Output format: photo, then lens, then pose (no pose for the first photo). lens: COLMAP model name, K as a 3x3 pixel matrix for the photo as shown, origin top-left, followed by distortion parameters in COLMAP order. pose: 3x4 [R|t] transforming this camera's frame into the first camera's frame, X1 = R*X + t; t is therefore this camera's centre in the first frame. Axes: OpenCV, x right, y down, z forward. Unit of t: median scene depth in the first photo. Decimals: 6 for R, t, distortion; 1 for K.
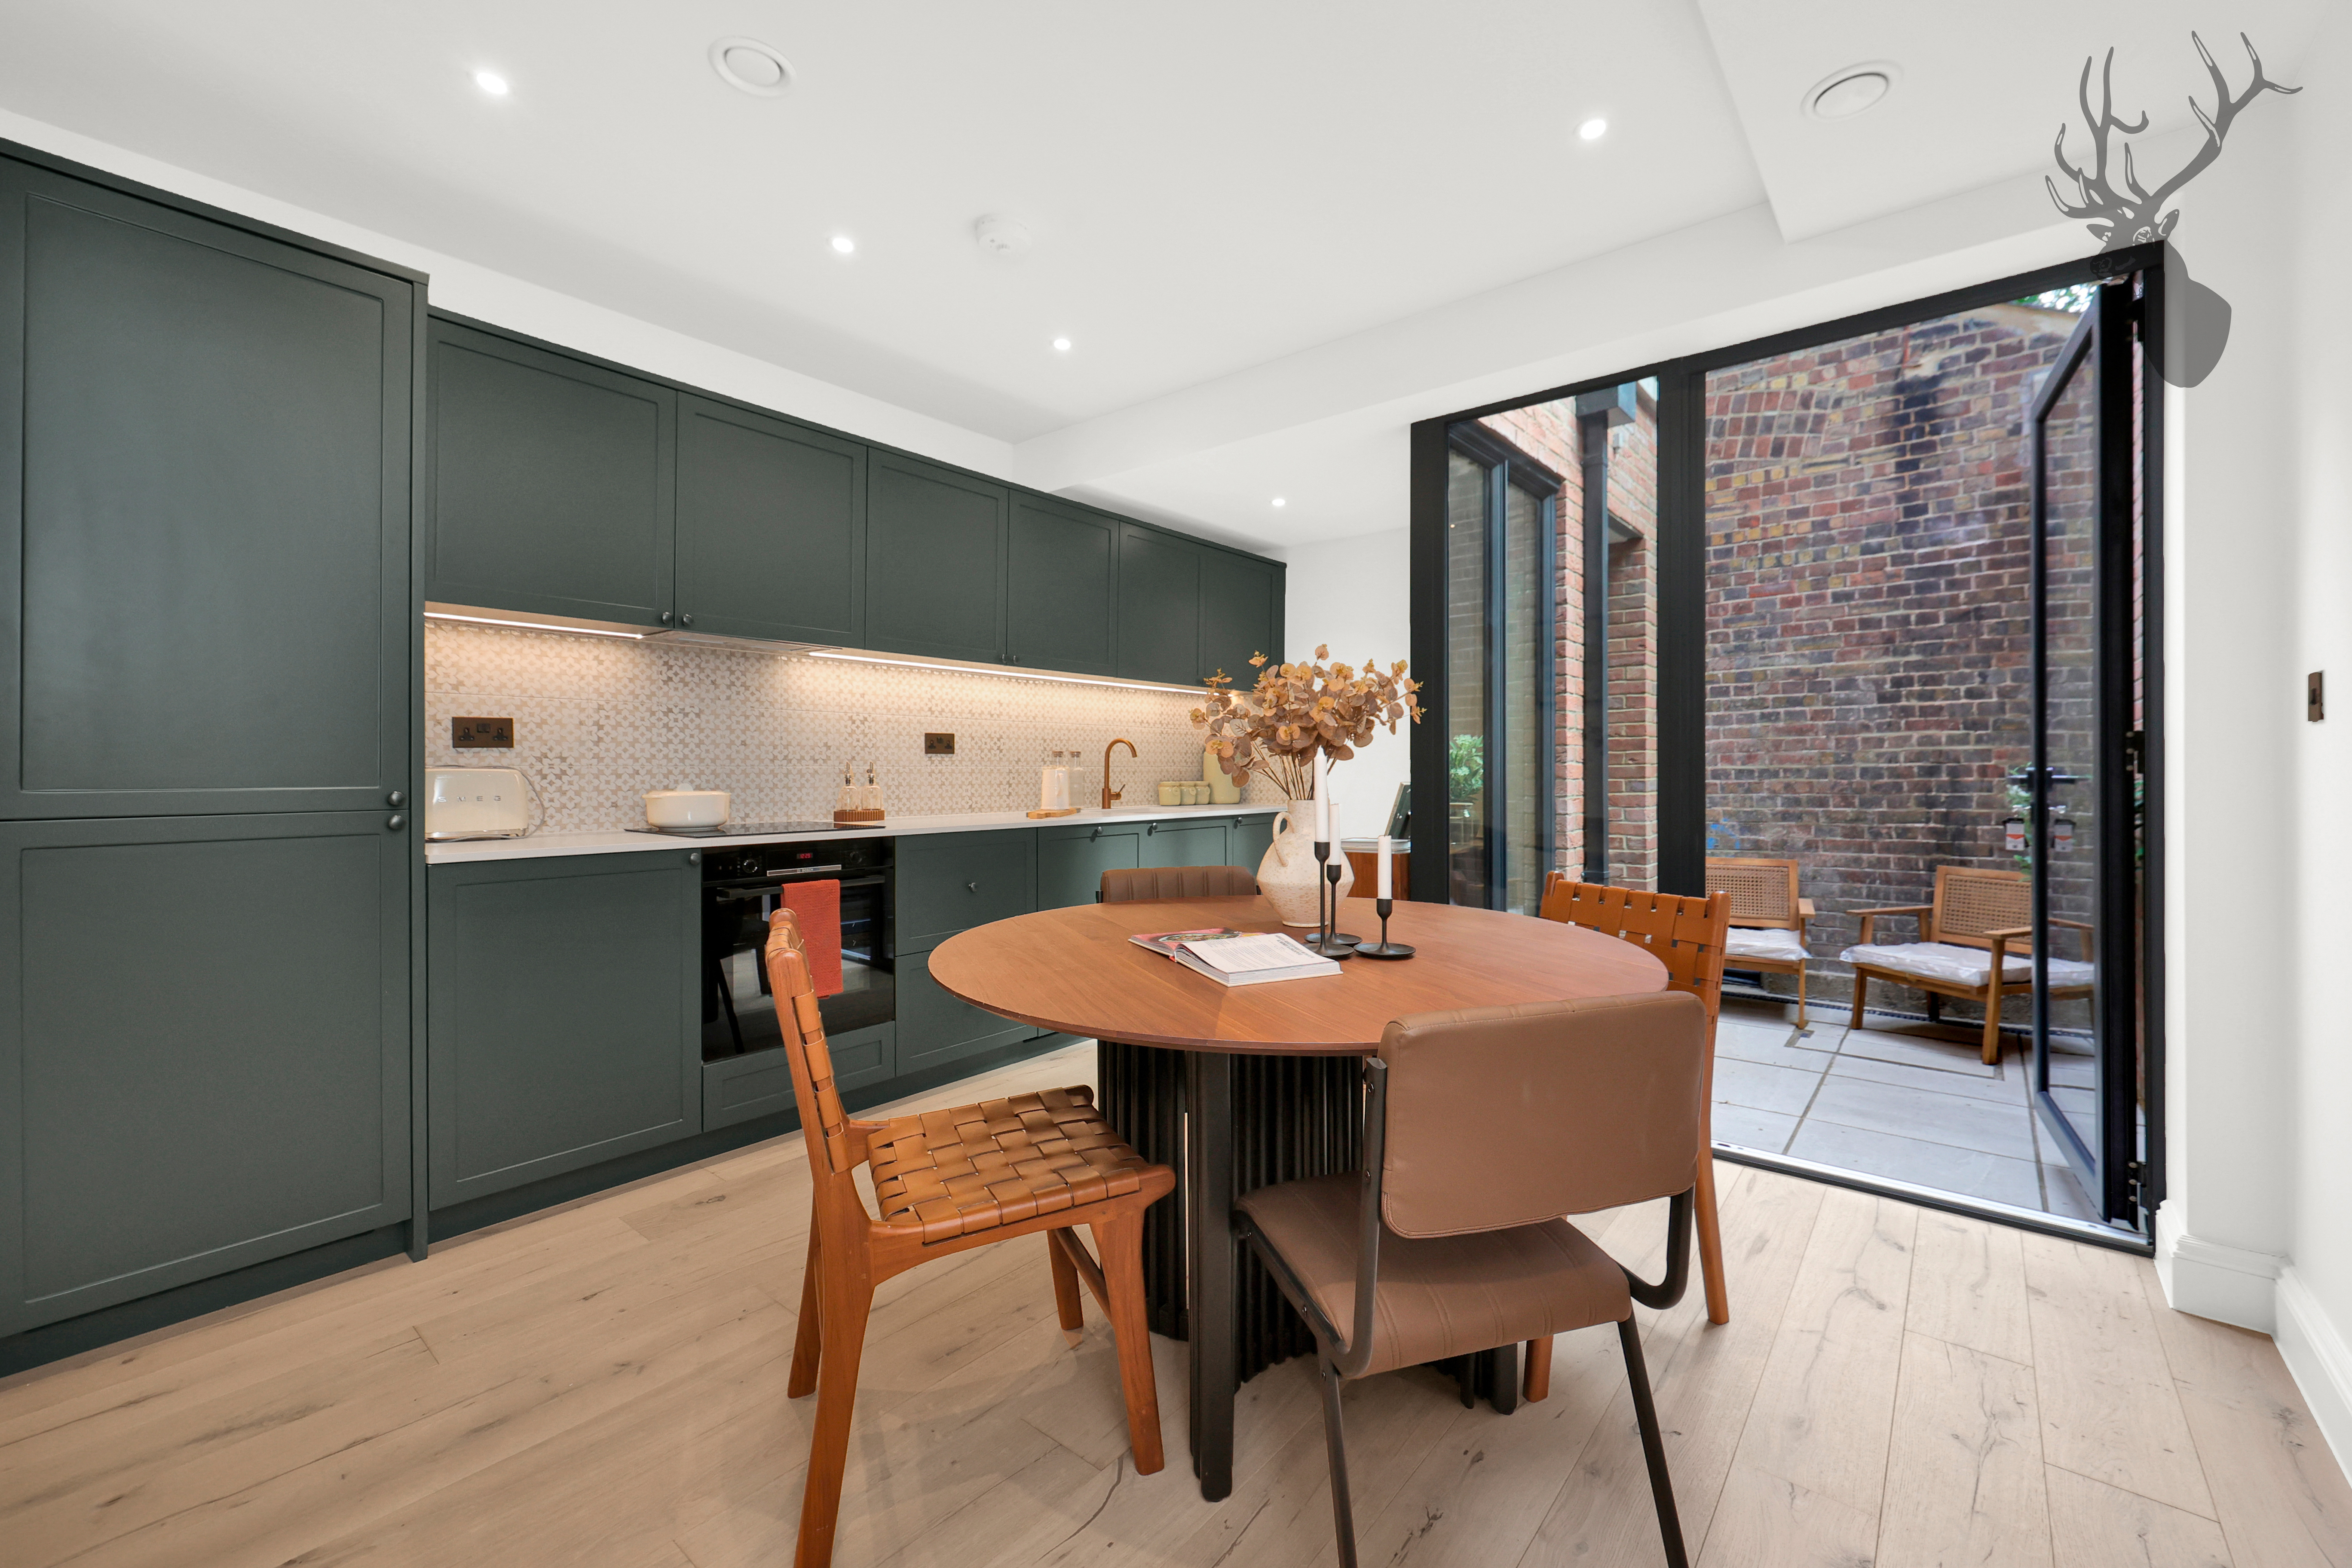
lens RADIAL K [[953.2, 0, 1180.7], [0, 953.2, 765.3], [0, 0, 1]] dist [-0.005971, 0.000247]
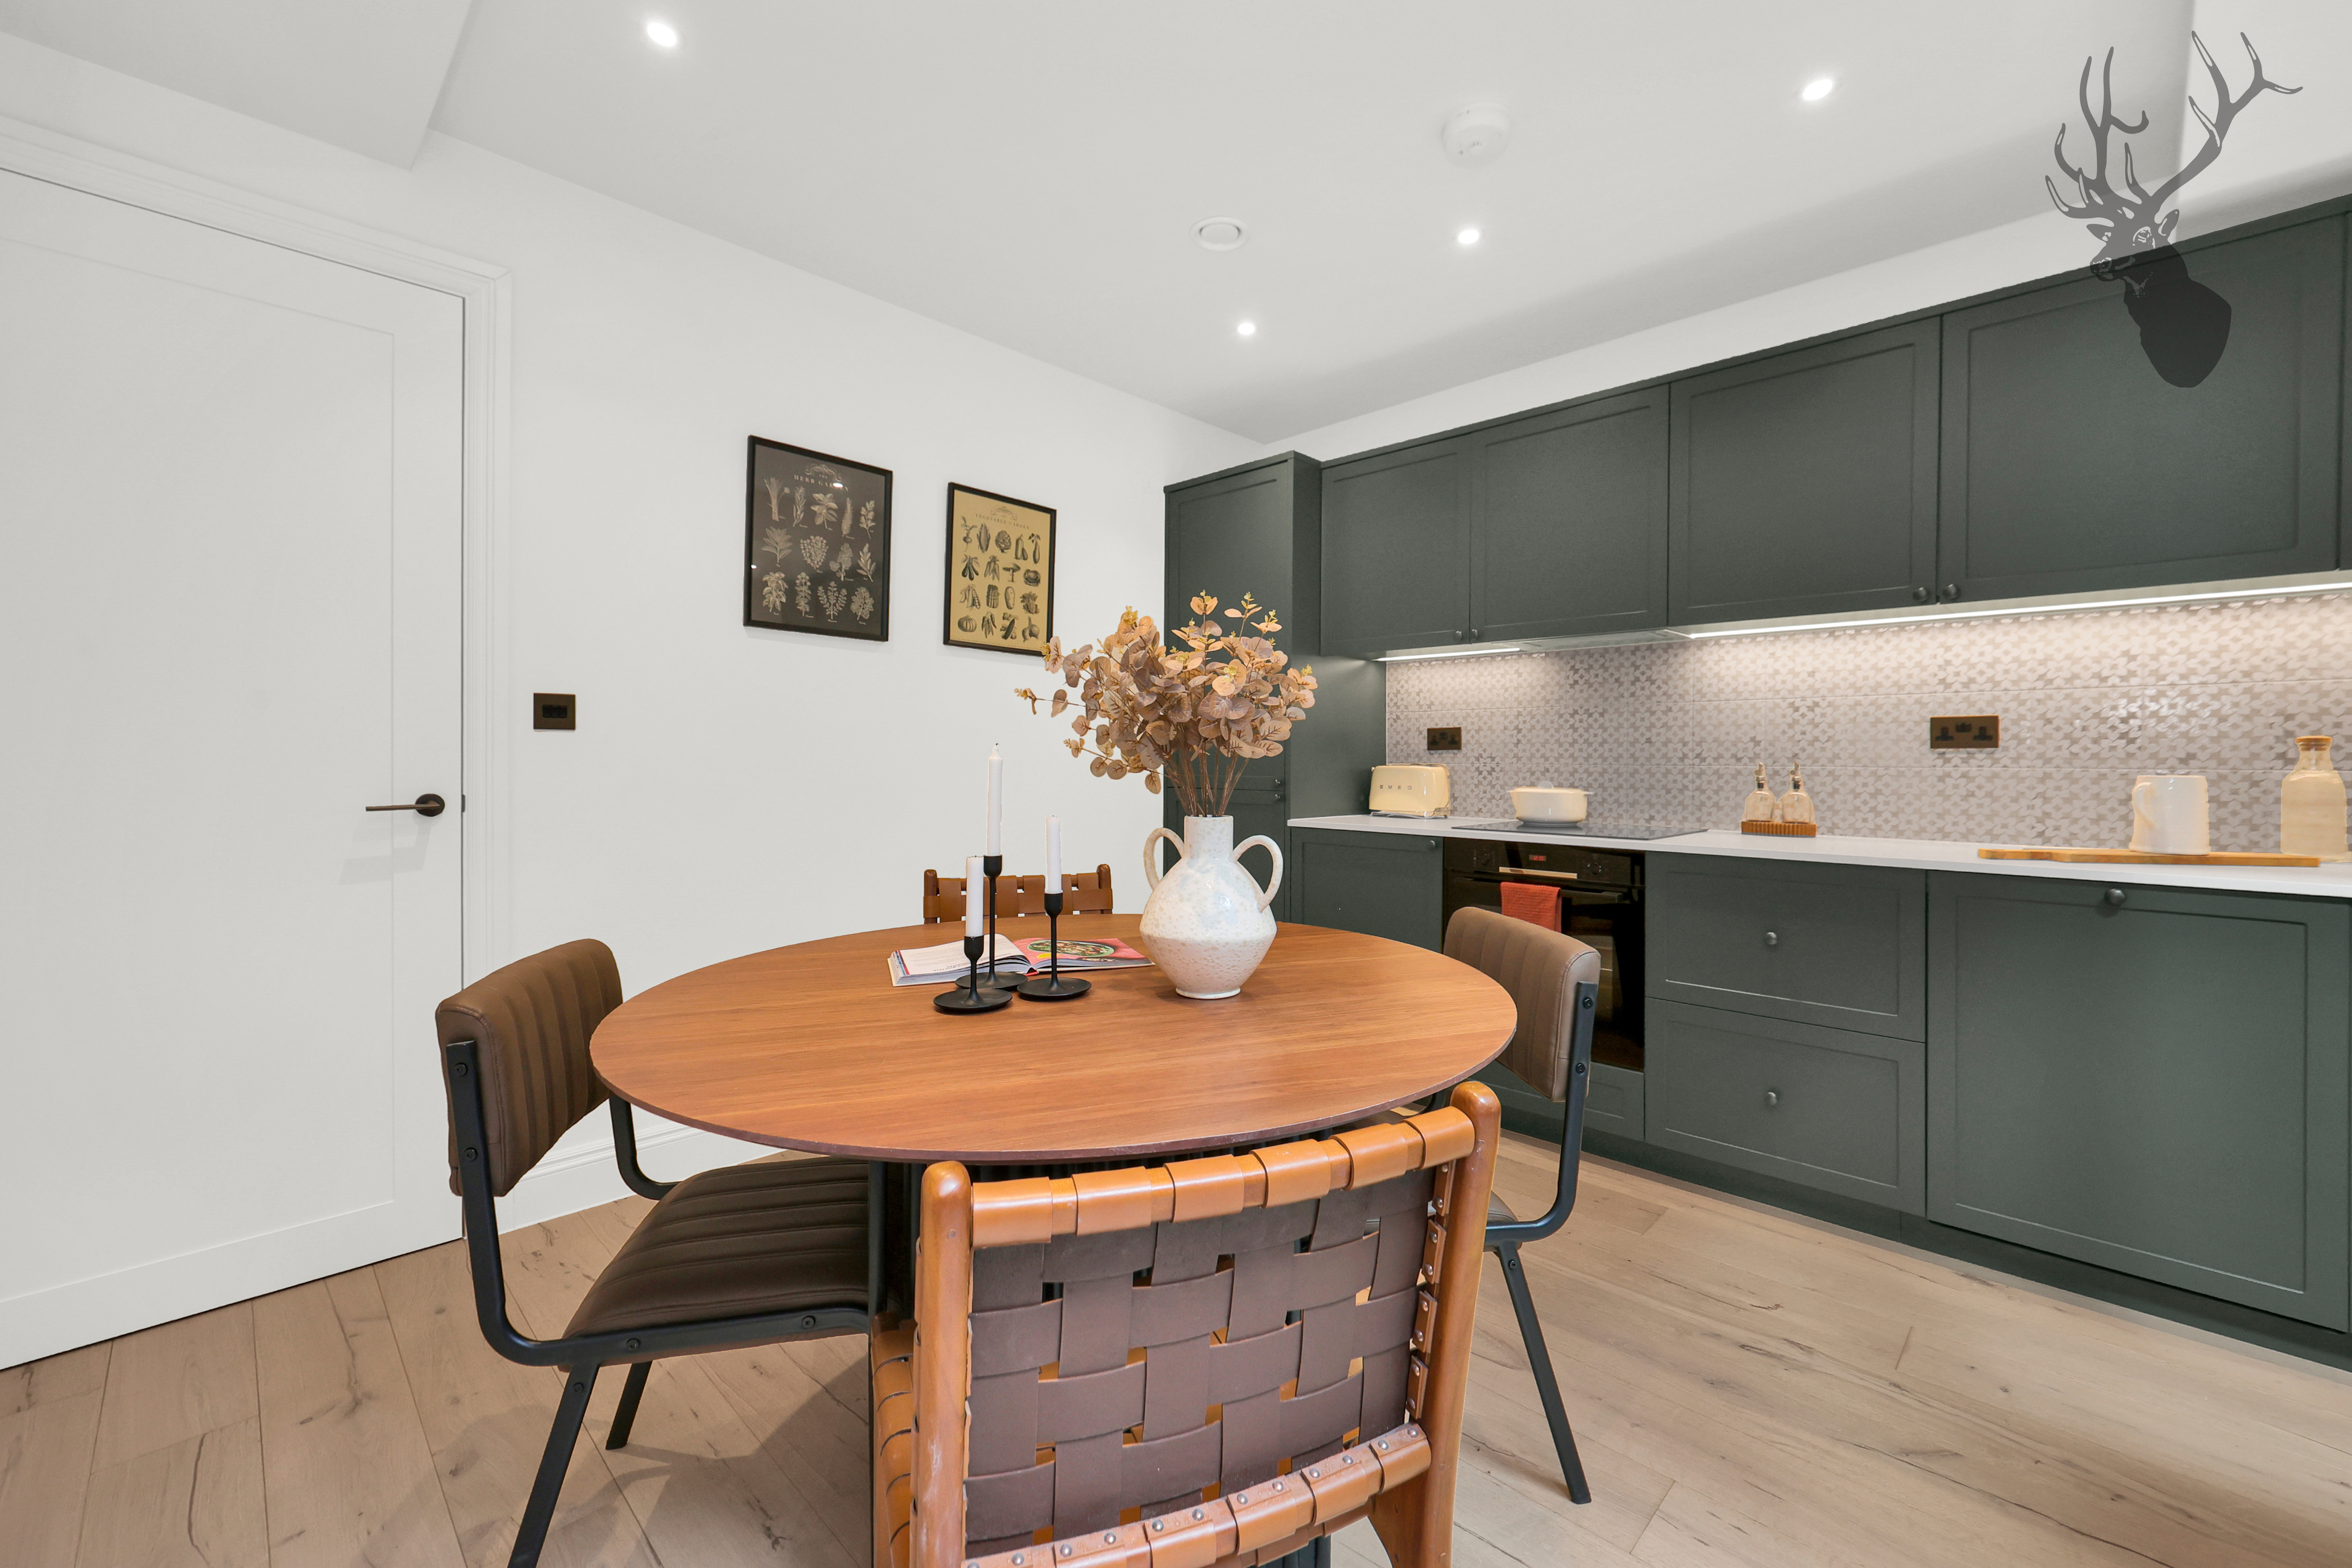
lens RADIAL K [[953.2, 0, 1198.2], [0, 953.2, 764.8], [0, 0, 1]] dist [-0.005971, 0.000247]
pose [[-0.072752, 0.001374, -0.997349, 0.897044], [-0.005901, 0.999981, 0.001809, 0.002146], [0.997333, 0.006017, -0.072743, 1.089135]]
